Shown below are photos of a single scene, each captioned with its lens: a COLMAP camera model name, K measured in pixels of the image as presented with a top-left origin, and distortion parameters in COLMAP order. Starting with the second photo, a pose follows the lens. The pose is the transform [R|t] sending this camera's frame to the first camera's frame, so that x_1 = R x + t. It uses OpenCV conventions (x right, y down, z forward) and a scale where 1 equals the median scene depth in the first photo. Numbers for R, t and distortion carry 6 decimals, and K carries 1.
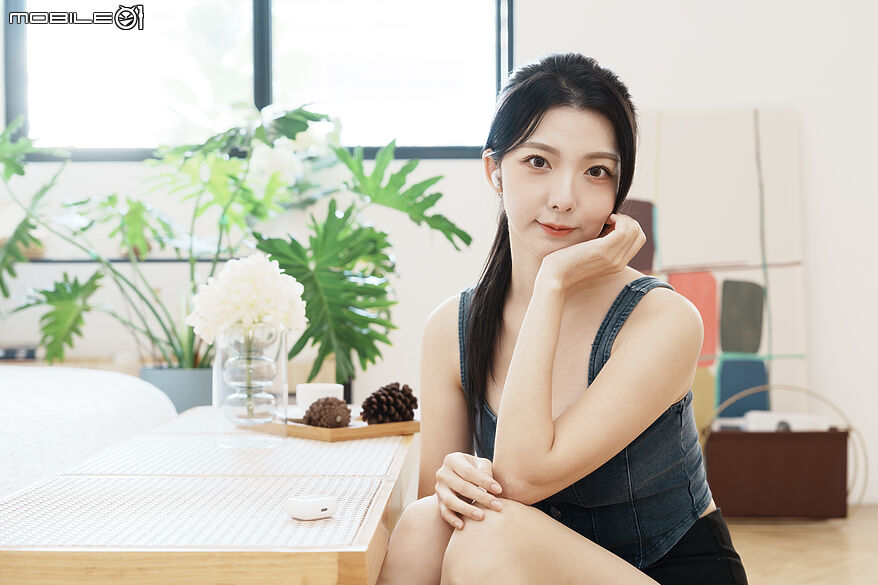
lens RADIAL K [[1314.9, 0, 439.5], [0, 1314.9, 281.2], [0, 0, 1]] dist [0.007324, -0.003599]
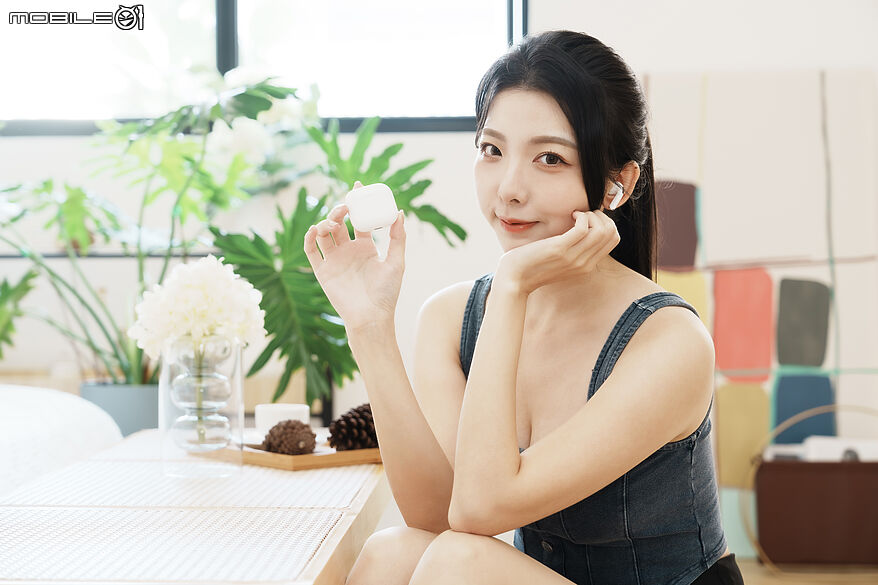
lens RADIAL K [[1810.2, 0, 439.0], [0, 1810.2, 292.5], [0, 0, 1]] dist [0.013770, 0.002844]
pose [[0.999324, 0.000750, -0.036753, 0.049463], [0.000044, 0.999767, 0.021594, -0.019223], [0.036760, -0.021581, 0.999091, -0.169068]]
